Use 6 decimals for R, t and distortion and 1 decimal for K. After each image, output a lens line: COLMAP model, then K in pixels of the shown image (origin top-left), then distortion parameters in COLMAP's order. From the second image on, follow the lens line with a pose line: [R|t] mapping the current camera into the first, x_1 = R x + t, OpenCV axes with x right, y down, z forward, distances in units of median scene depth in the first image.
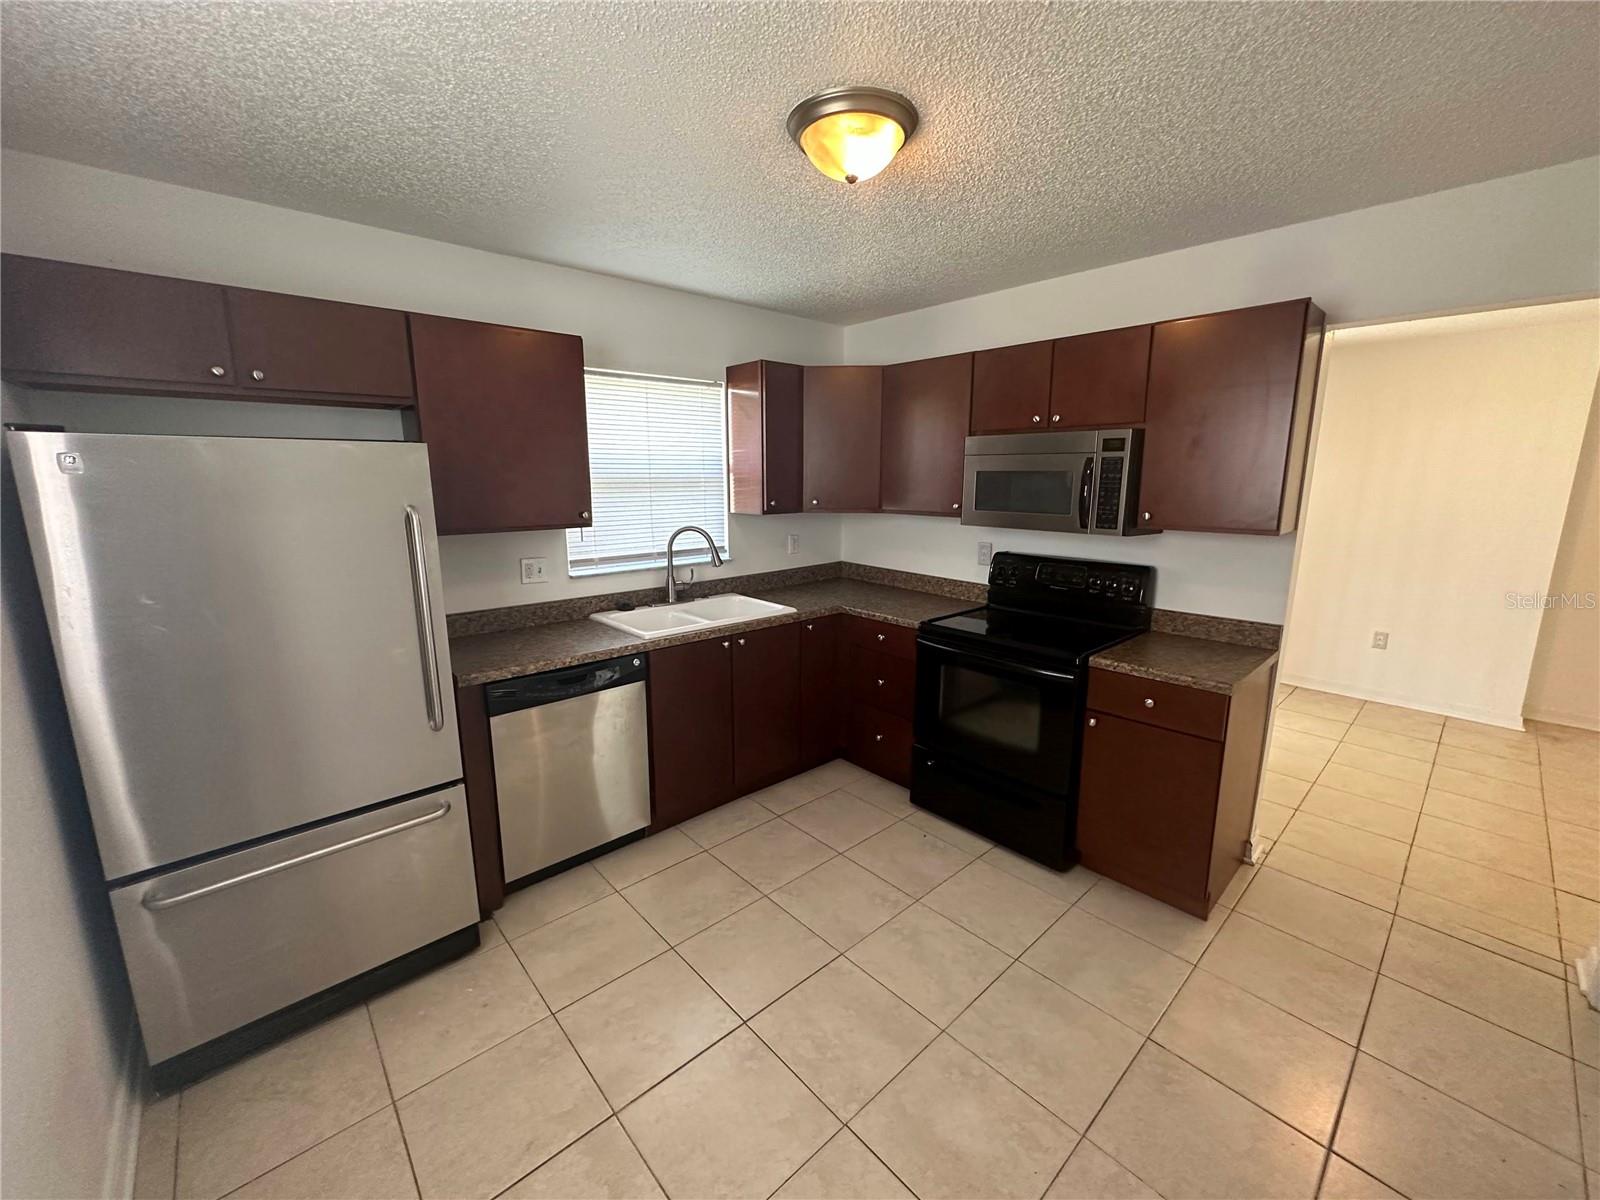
lens RADIAL K [[640.9, 0, 802.1], [0, 640.9, 596.3], [0, 0, 1]] dist [0.001770, 0.000422]
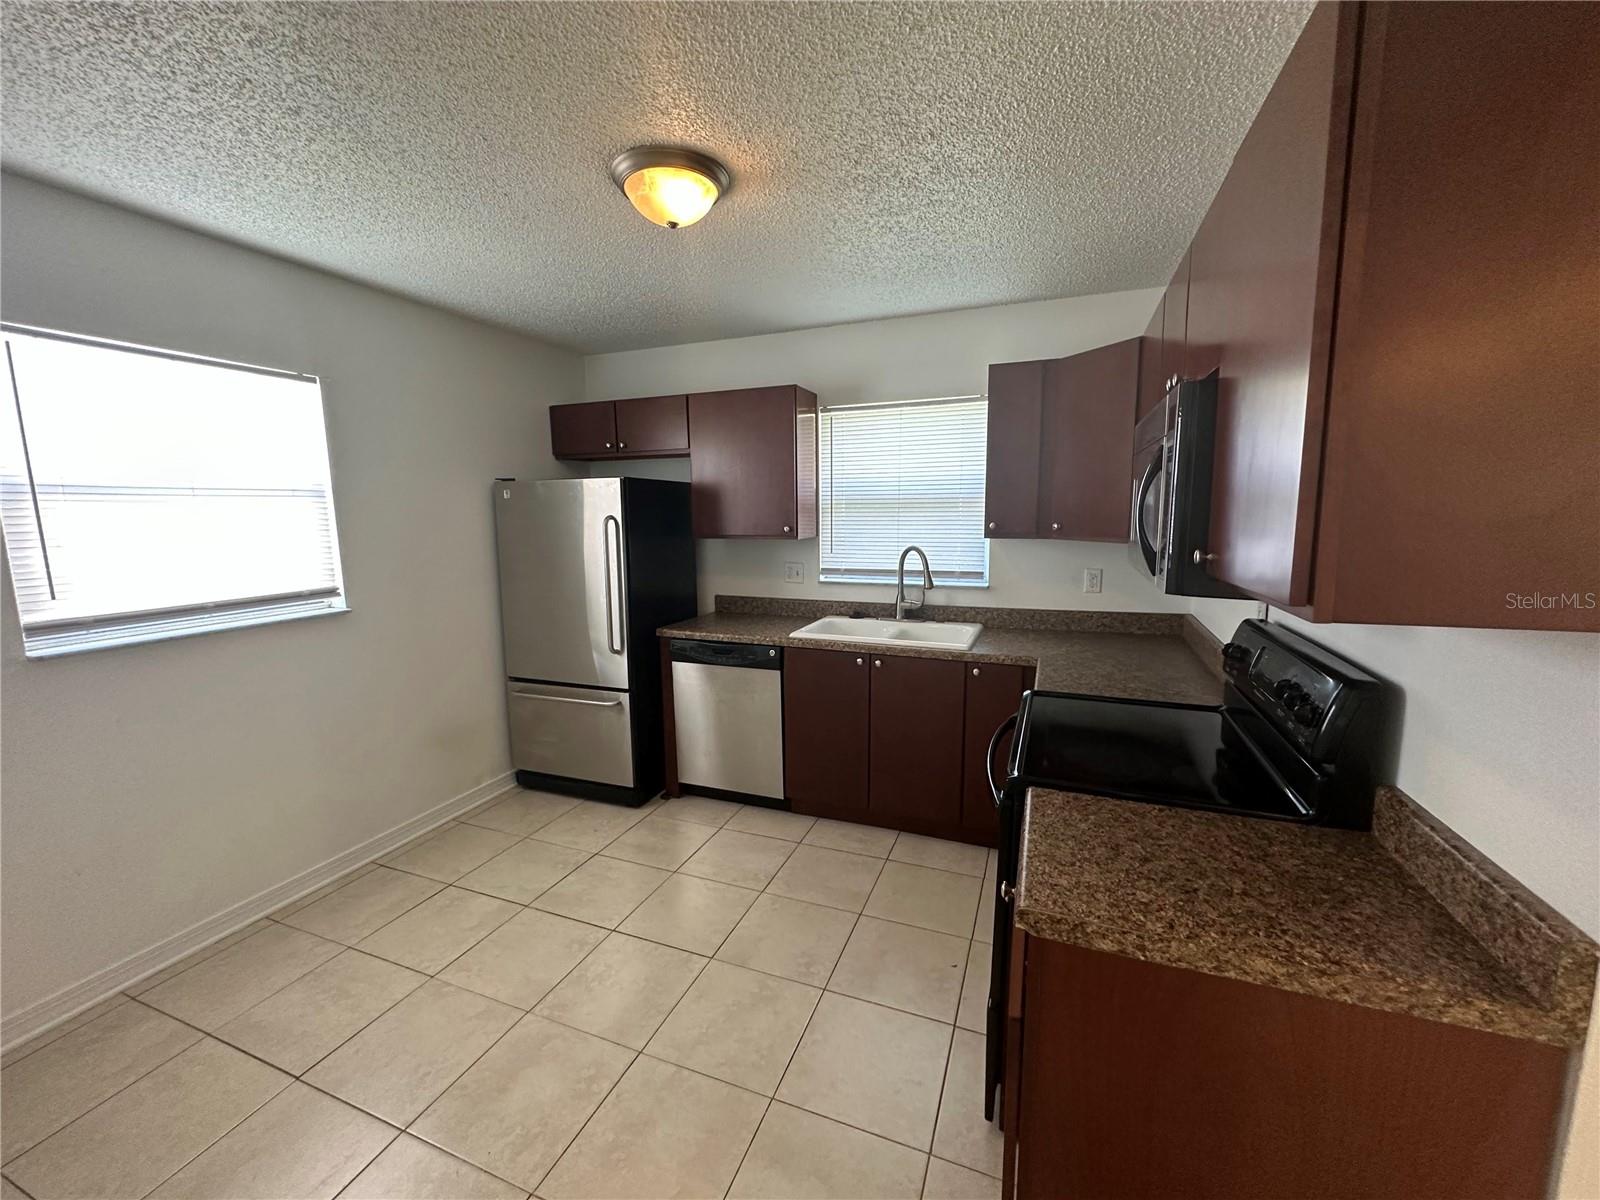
lens RADIAL K [[640.9, 0, 802.5], [0, 640.9, 598.8], [0, 0, 1]] dist [0.001770, 0.000422]
pose [[0.443491, 0.120625, -0.888125, 0.668945], [-0.160627, 0.985556, 0.053648, -0.056487], [0.881768, 0.118865, 0.456461, 0.414778]]
